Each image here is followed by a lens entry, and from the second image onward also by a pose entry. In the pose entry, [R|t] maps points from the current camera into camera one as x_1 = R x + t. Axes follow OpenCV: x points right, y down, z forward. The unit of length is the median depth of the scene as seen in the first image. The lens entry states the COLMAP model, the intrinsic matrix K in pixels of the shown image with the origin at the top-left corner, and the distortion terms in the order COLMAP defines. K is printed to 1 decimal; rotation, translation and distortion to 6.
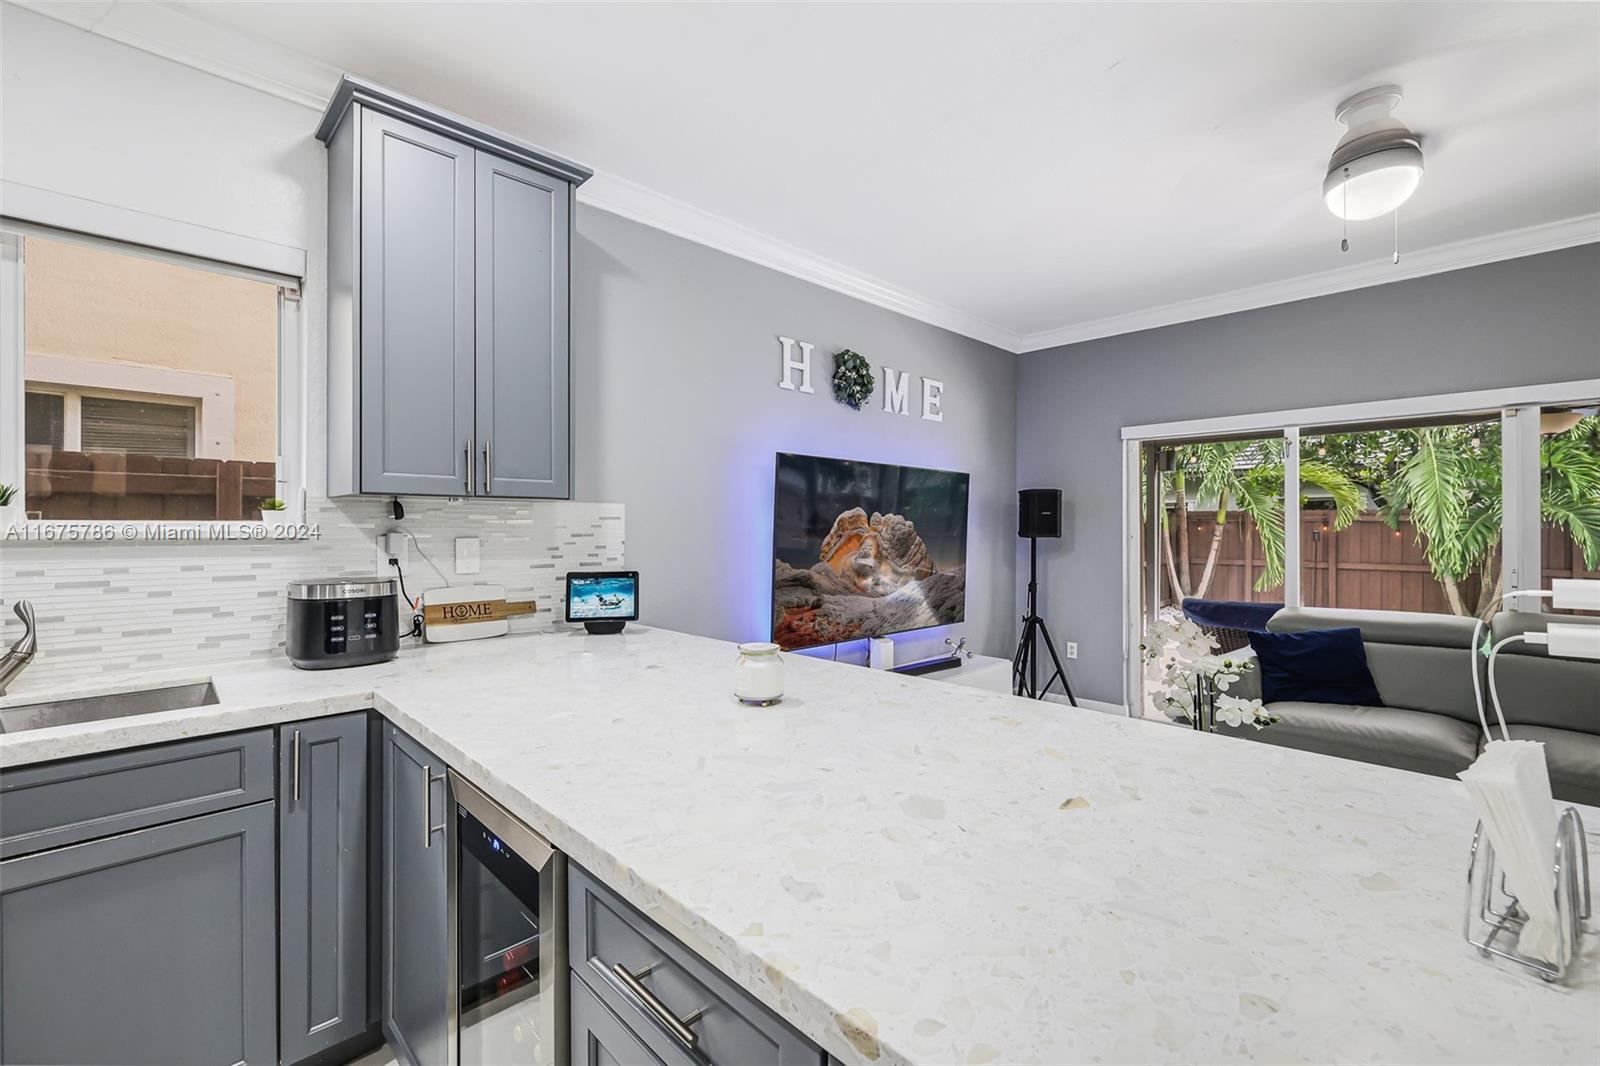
lens RADIAL K [[681.0, 0, 789.3], [0, 681.0, 525.0], [0, 0, 1]] dist [-0.001036, -0.000061]
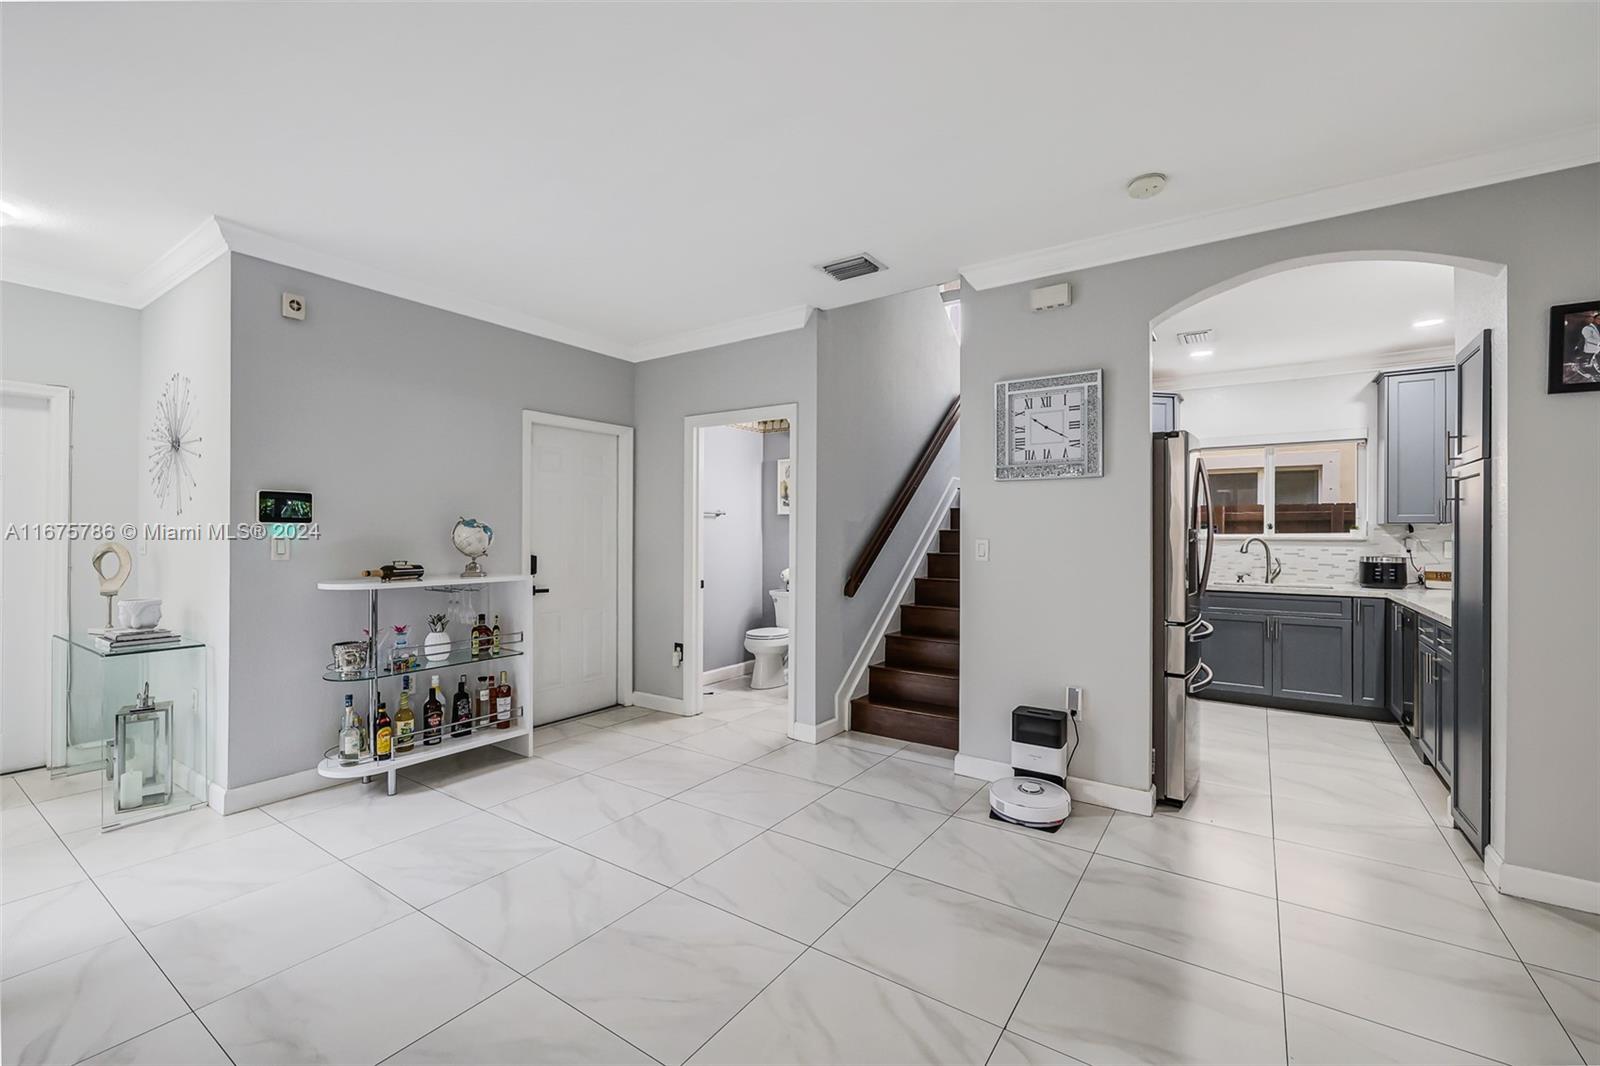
lens RADIAL K [[681.0, 0, 768.6], [0, 681.0, 531.0], [0, 0, 1]] dist [-0.001036, -0.000061]
pose [[0.186076, -0.002290, -0.982533, 1.485409], [-0.002710, 0.999992, -0.002844, -0.002162], [0.982532, 0.003192, 0.186068, -1.812875]]
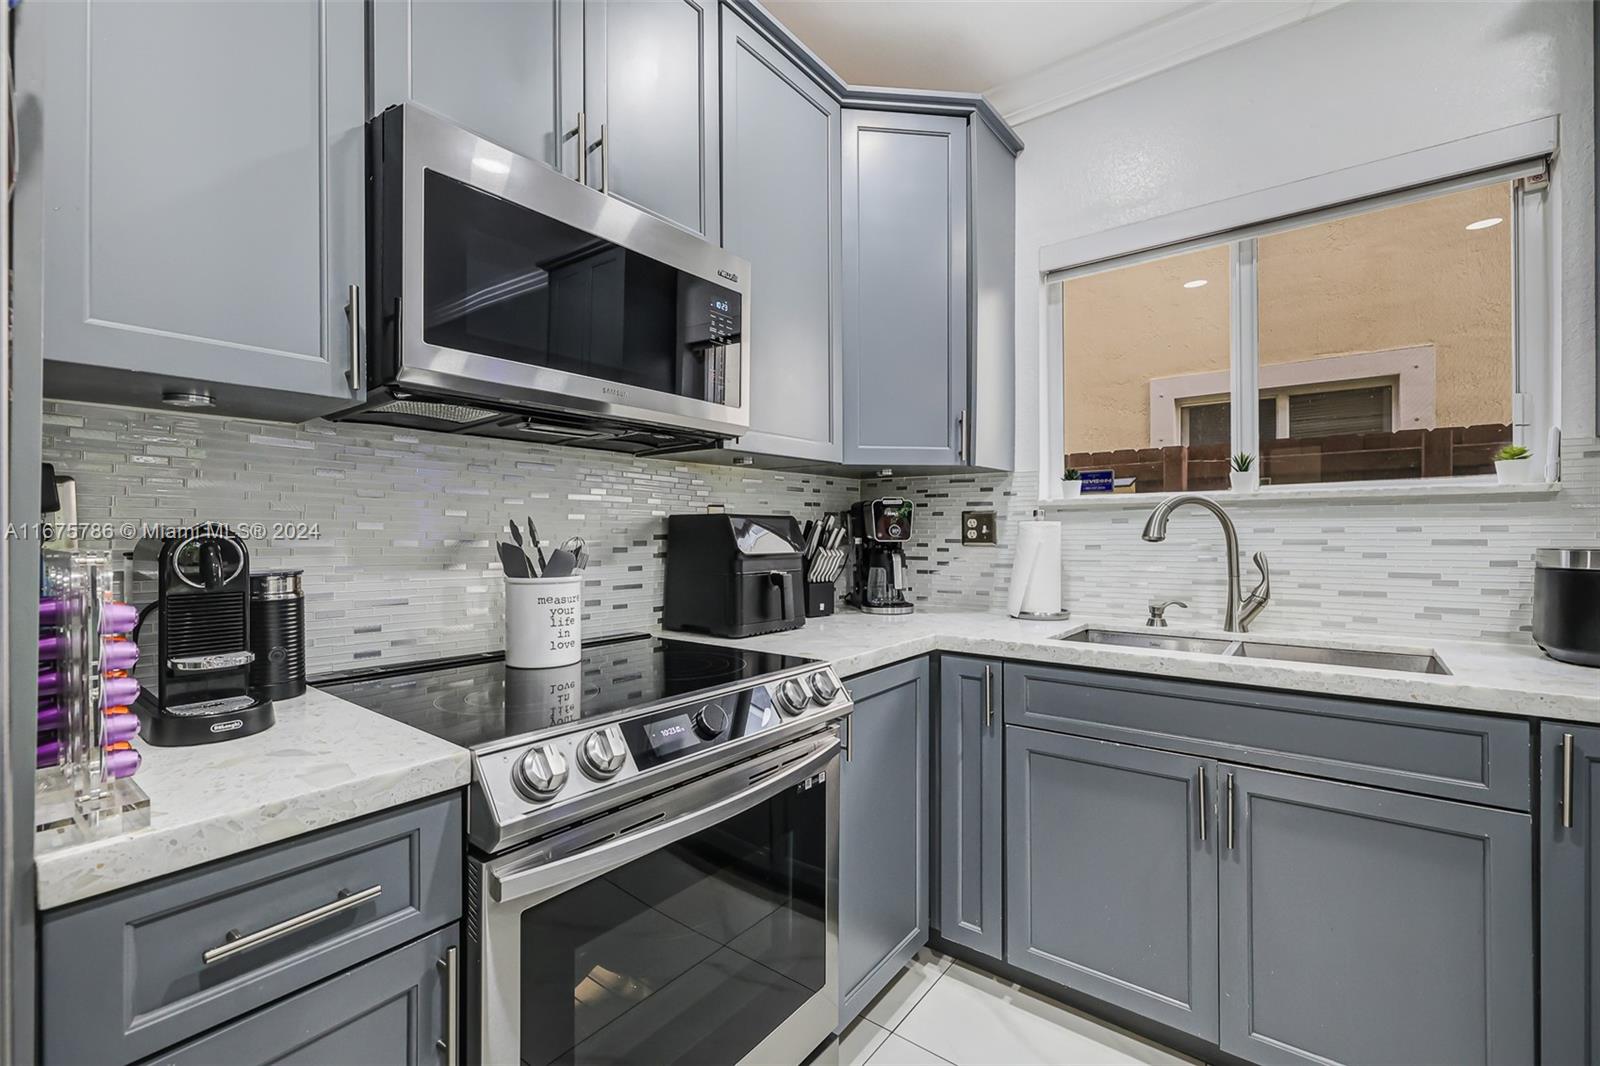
lens RADIAL K [[681.0, 0, 782.9], [0, 681.0, 532.1], [0, 0, 1]] dist [-0.001036, -0.000061]
pose [[0.133777, -0.001068, -0.991011, -0.080375], [0.007388, 0.999973, -0.000080, 0.059826], [0.990984, -0.007311, 0.133781, 0.041067]]
